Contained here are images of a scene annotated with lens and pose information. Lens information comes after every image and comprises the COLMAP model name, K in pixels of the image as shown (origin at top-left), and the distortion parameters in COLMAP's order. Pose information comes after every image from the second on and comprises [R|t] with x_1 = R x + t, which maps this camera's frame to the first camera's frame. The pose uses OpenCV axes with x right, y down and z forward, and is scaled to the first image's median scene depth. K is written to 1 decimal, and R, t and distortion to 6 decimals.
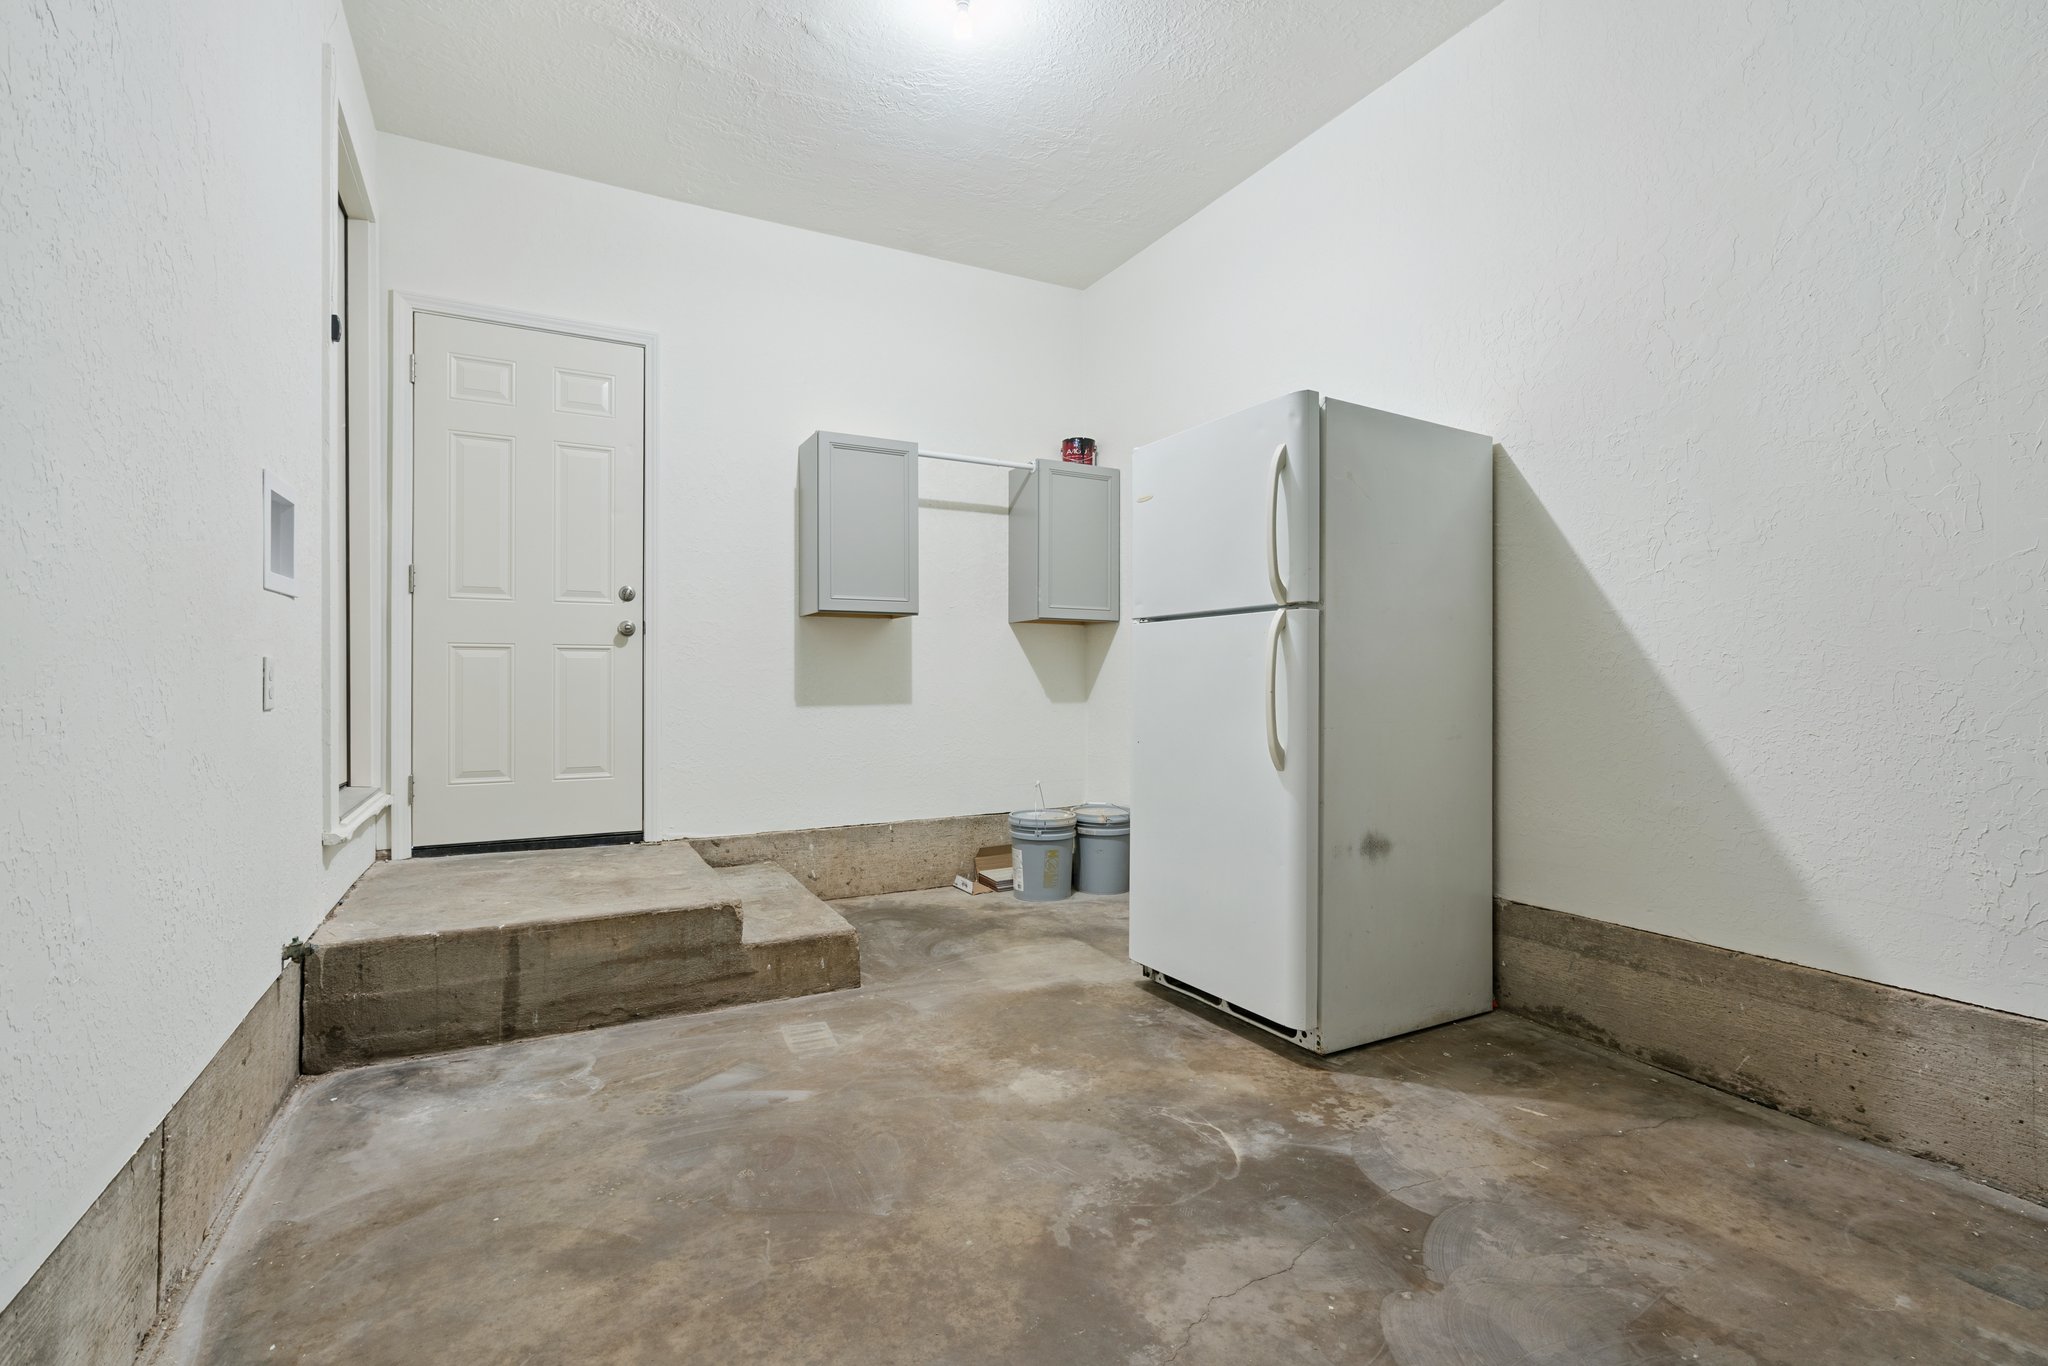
lens RADIAL K [[923.9, 0, 1013.9], [0, 923.9, 670.9], [0, 0, 1]] dist [-0.004063, 0.000729]
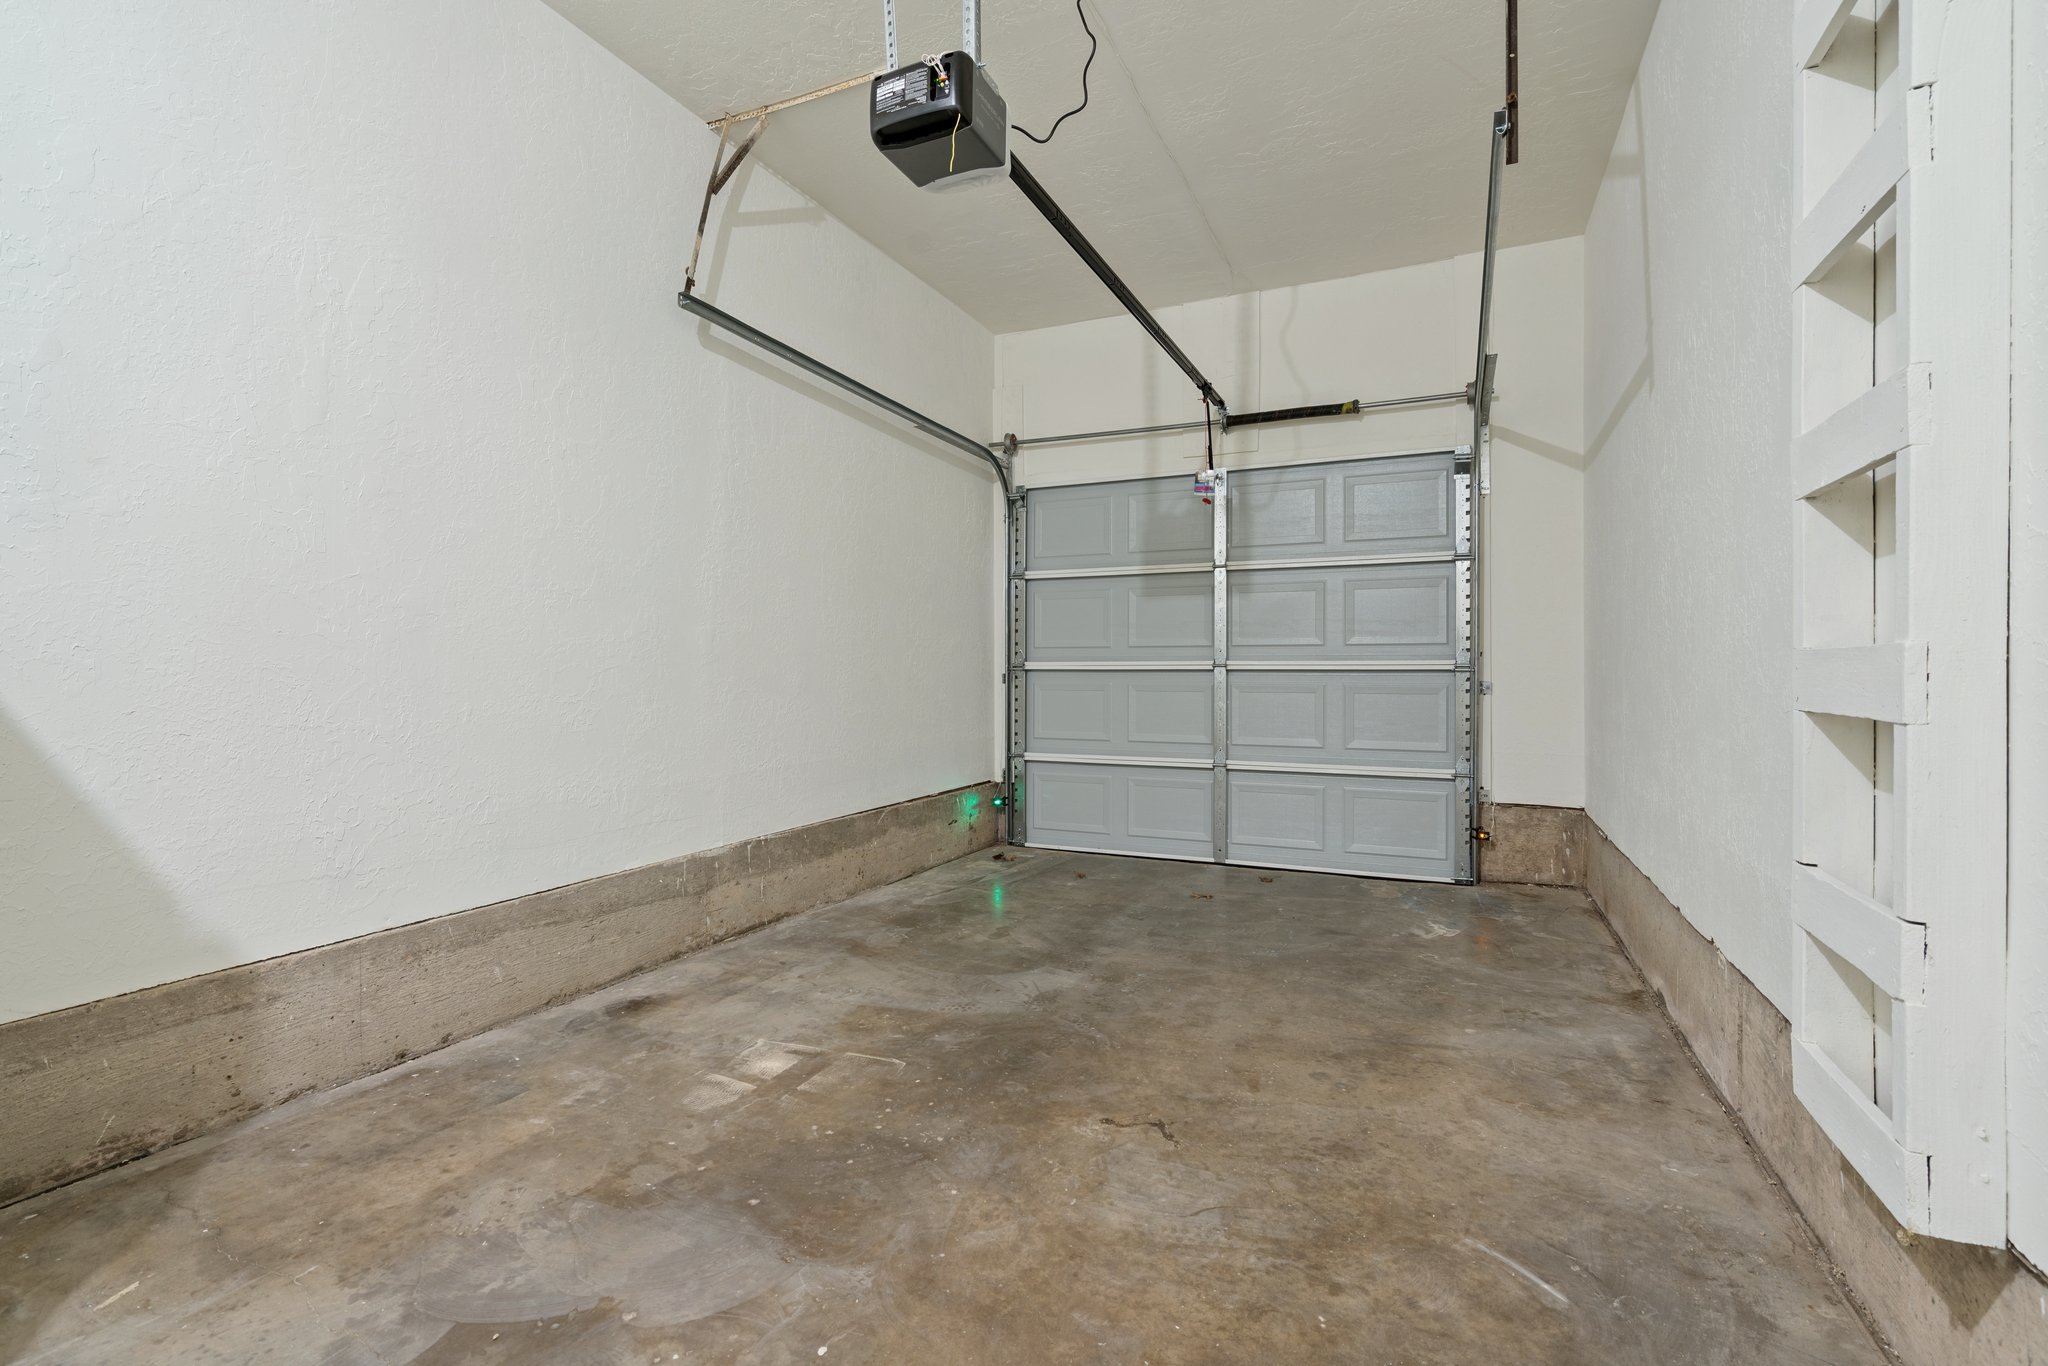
lens RADIAL K [[923.9, 0, 1013.9], [0, 923.9, 670.9], [0, 0, 1]] dist [-0.004063, 0.000729]
pose [[-0.603476, 0.003258, 0.797375, -0.437944], [-0.002911, 0.999976, -0.006289, 0.007373], [-0.797376, -0.006117, -0.603452, 0.949666]]
